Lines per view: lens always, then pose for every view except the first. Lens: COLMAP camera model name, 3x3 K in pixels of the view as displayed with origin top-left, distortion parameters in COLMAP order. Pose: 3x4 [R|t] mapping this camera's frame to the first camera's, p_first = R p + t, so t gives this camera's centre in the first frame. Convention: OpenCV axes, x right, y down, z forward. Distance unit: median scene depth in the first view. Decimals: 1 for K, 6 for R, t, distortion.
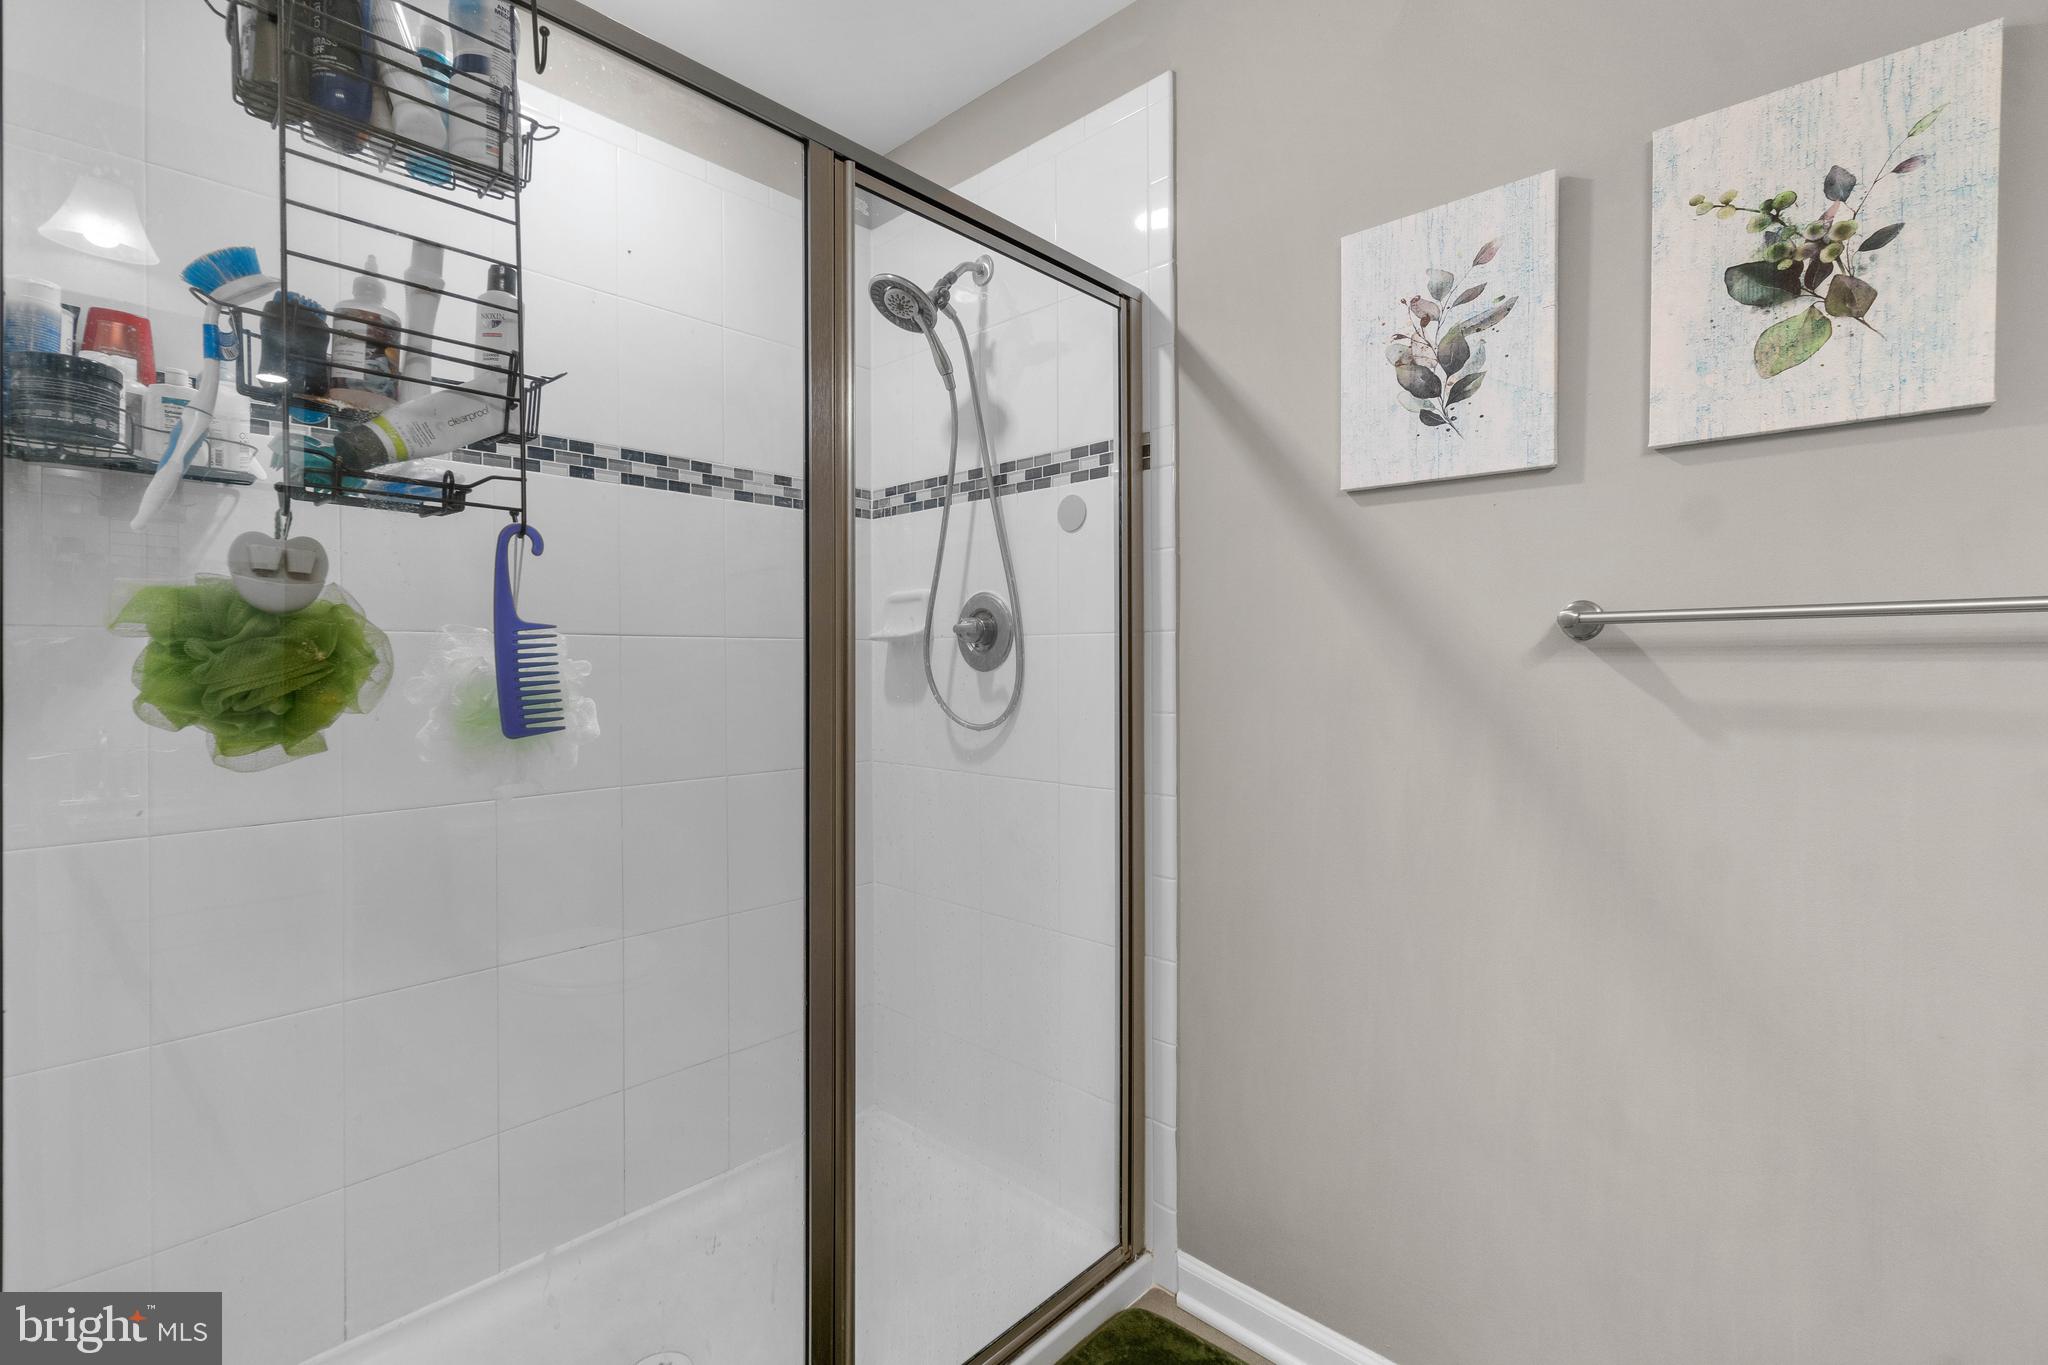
lens RADIAL K [[885.3, 0, 1021.0], [0, 885.3, 658.3], [0, 0, 1]] dist [-0.008529, 0.001615]
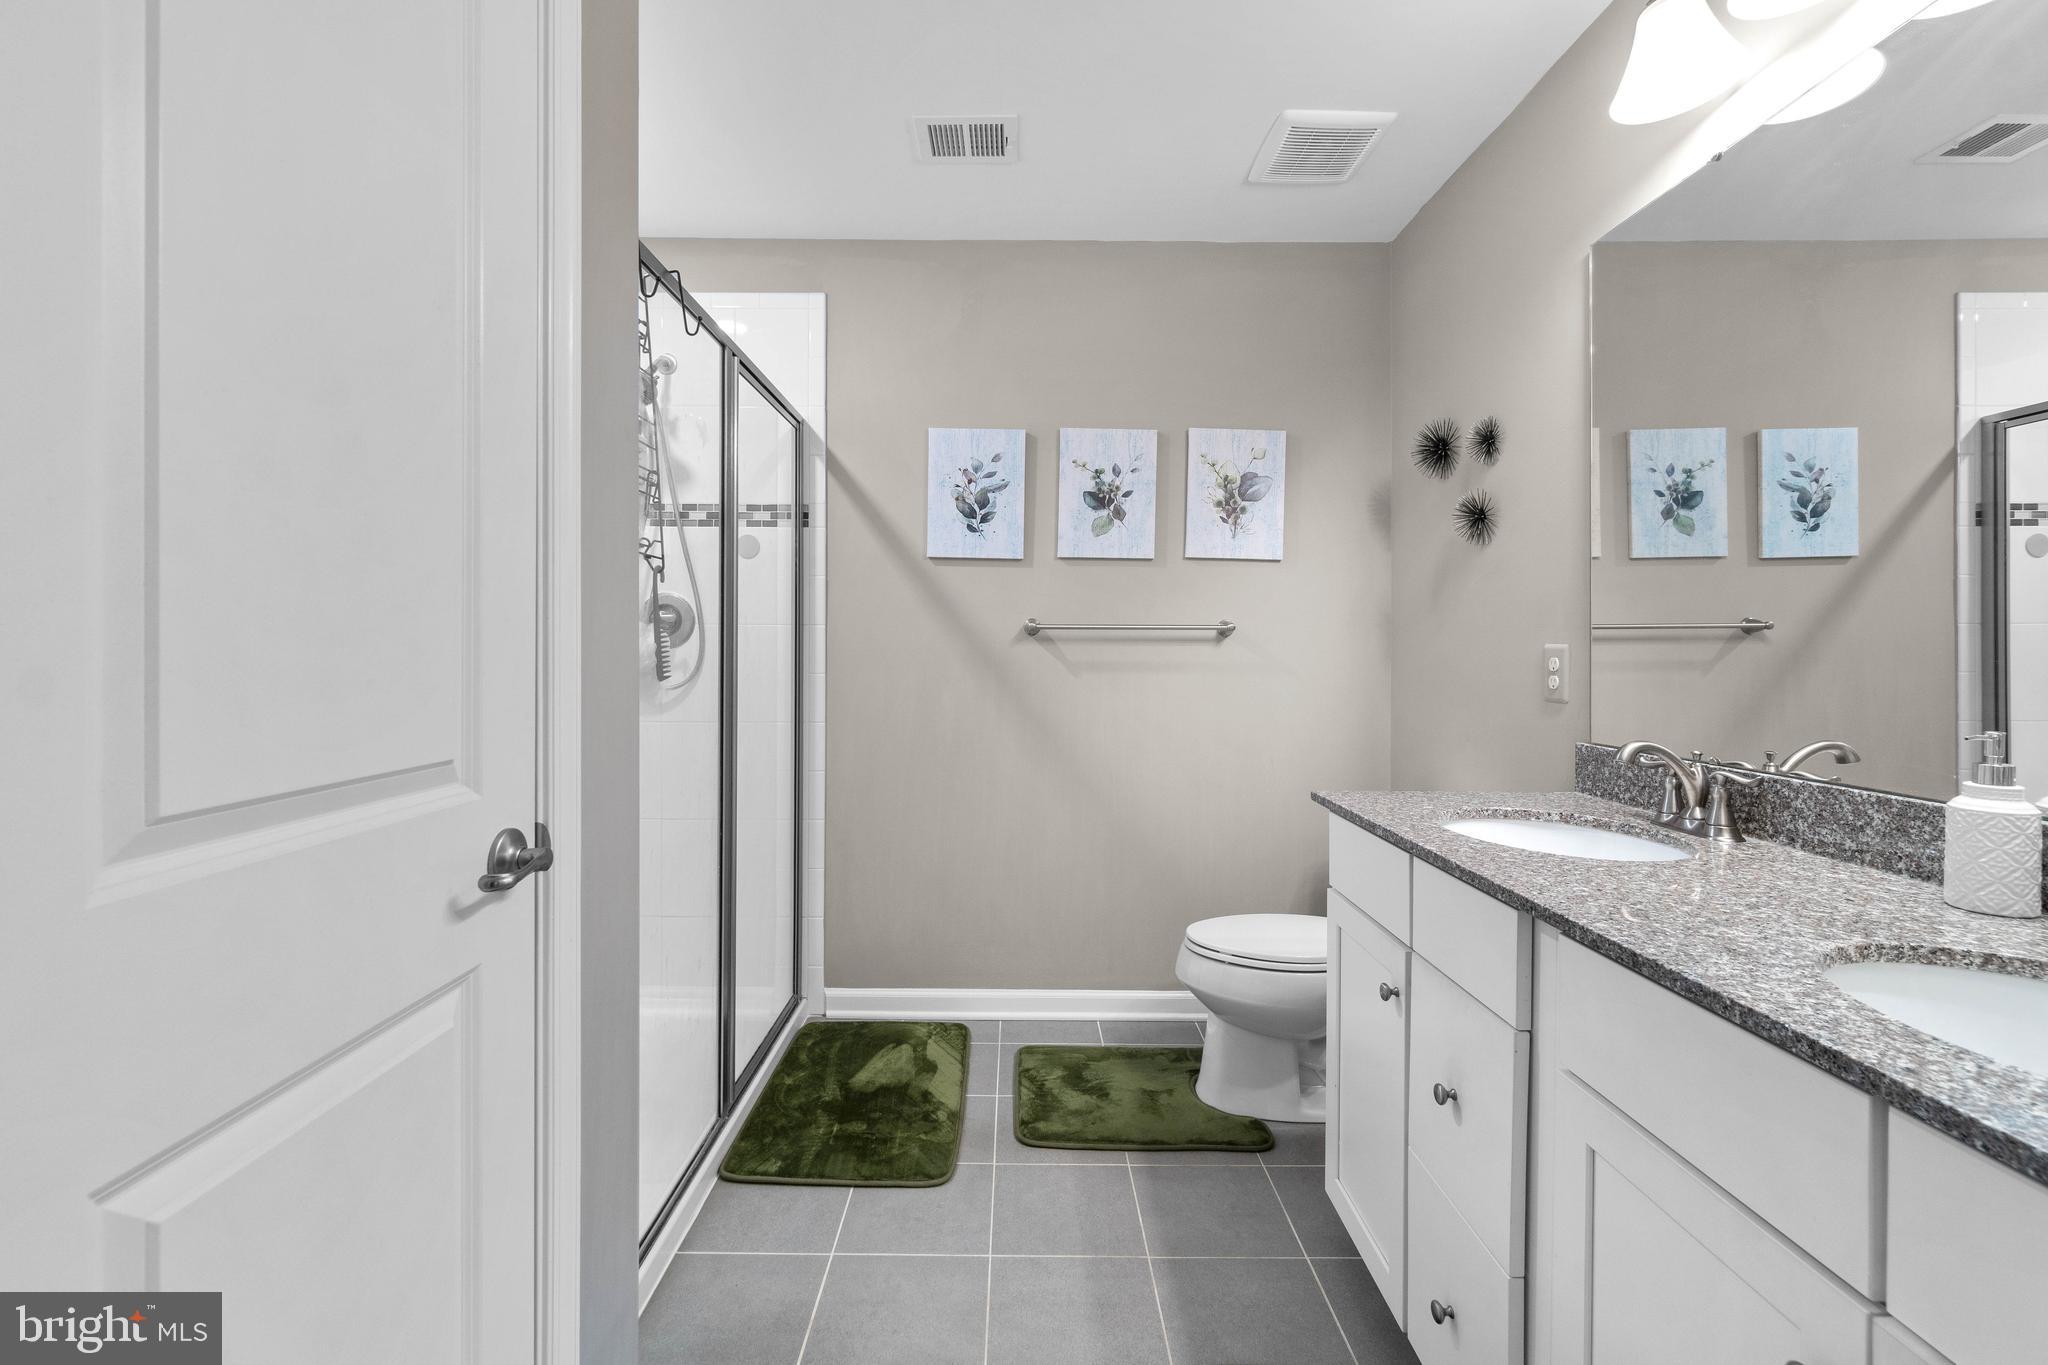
lens RADIAL K [[885.3, 0, 1003.4], [0, 885.3, 651.2], [0, 0, 1]] dist [-0.008529, 0.001615]
pose [[0.735679, 0.003484, 0.677321, -0.936843], [-0.010465, 0.999926, 0.006224, 0.006020], [-0.677249, -0.011668, 0.735661, -0.623478]]
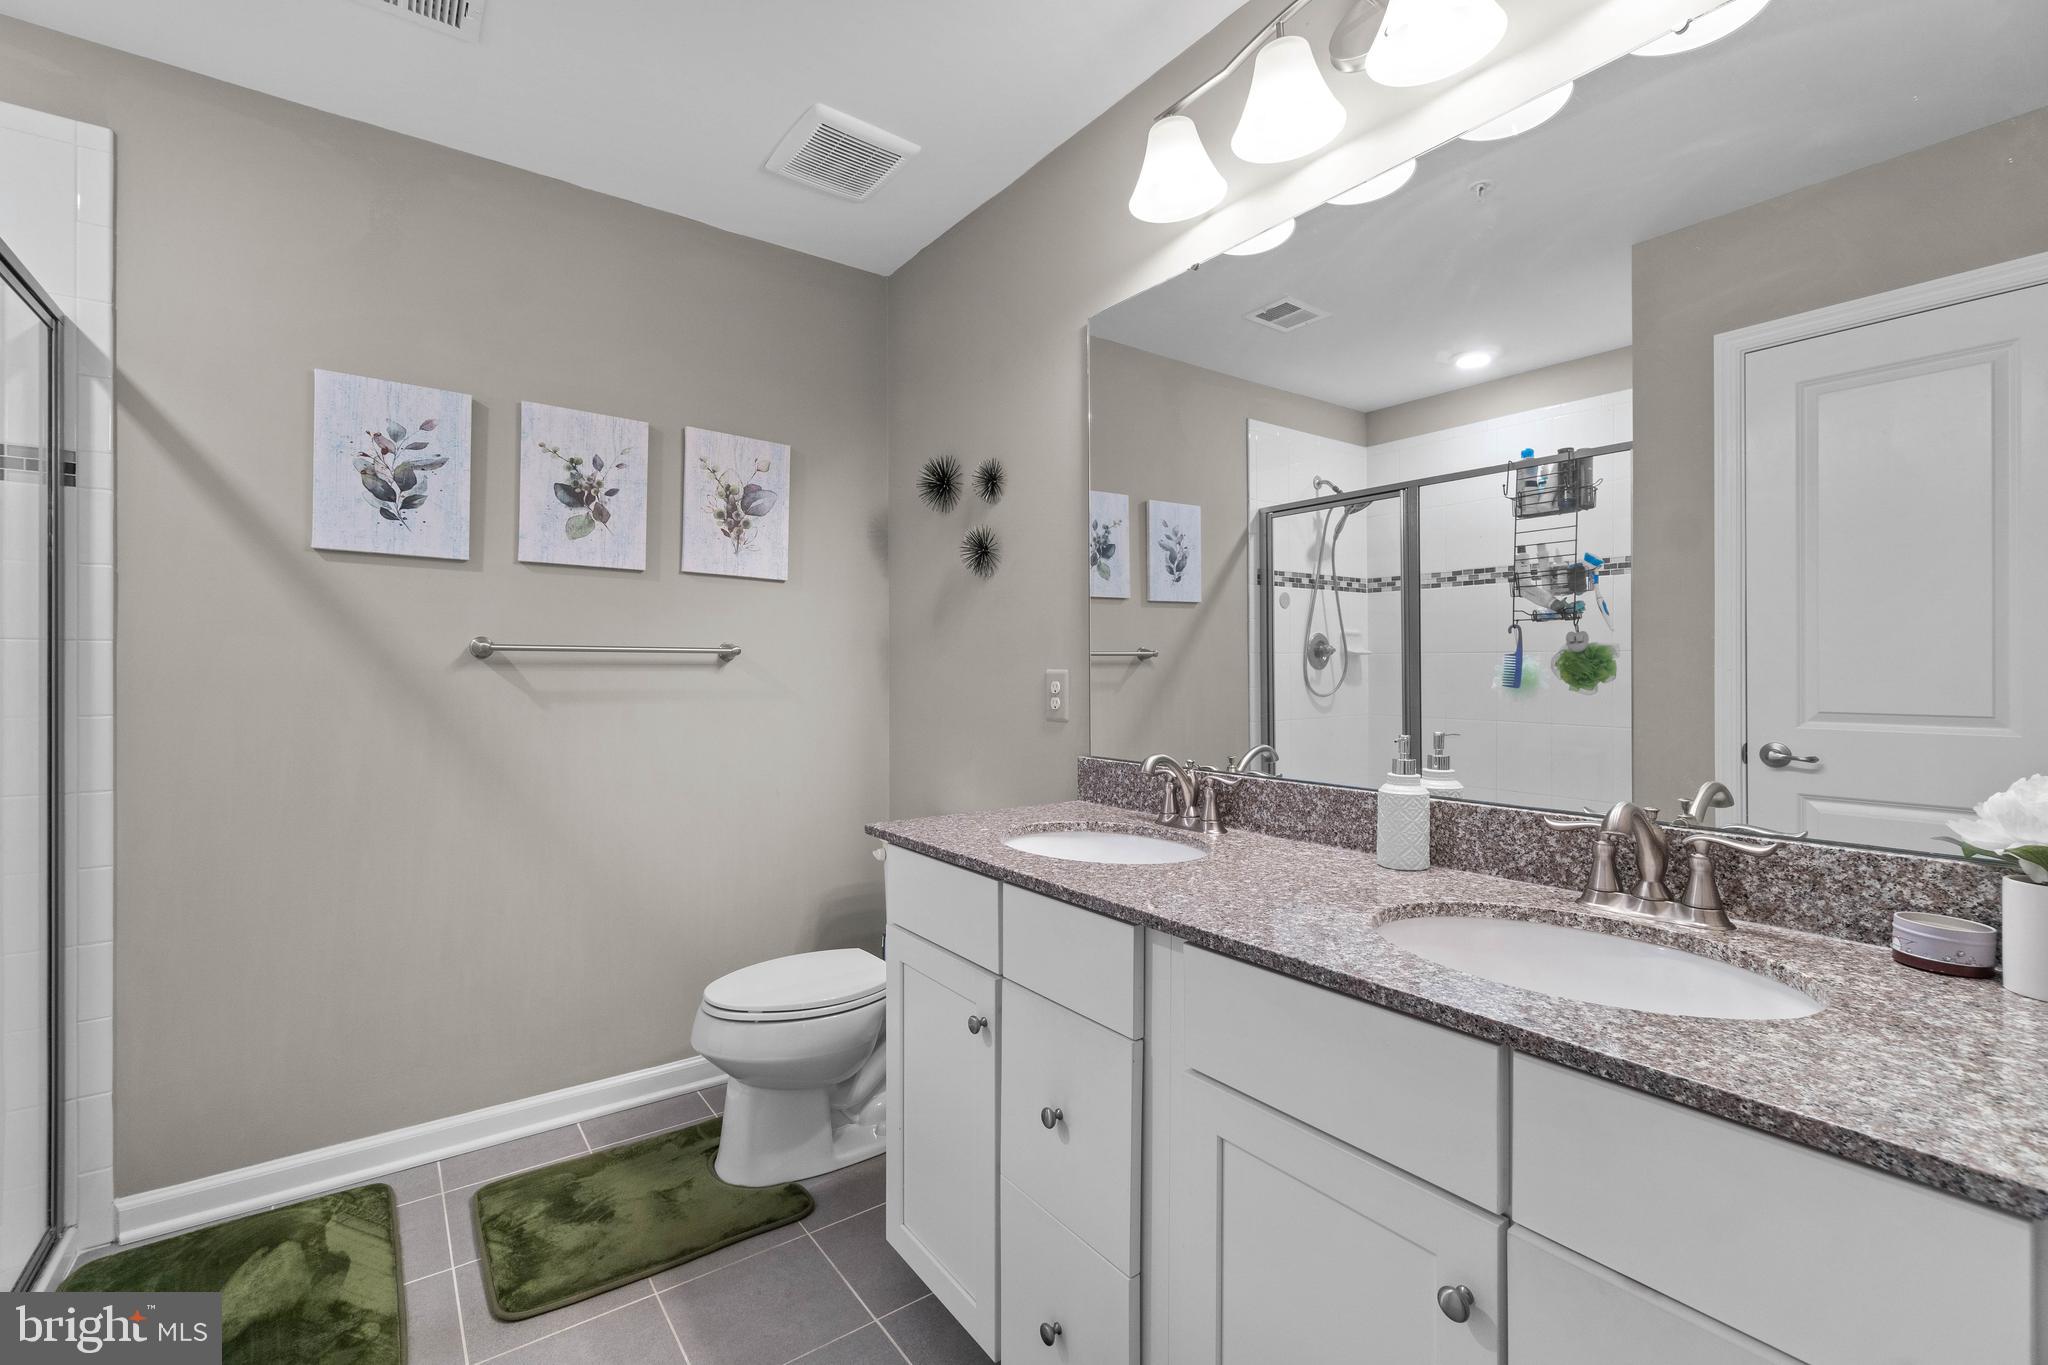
lens RADIAL K [[885.3, 0, 1018.3], [0, 885.3, 672.5], [0, 0, 1]] dist [-0.008529, 0.001615]
pose [[0.184199, 0.002870, 0.982885, -0.897389], [-0.007249, 0.999973, -0.001561, 0.002906], [-0.982862, -0.006837, 0.184215, -0.402866]]
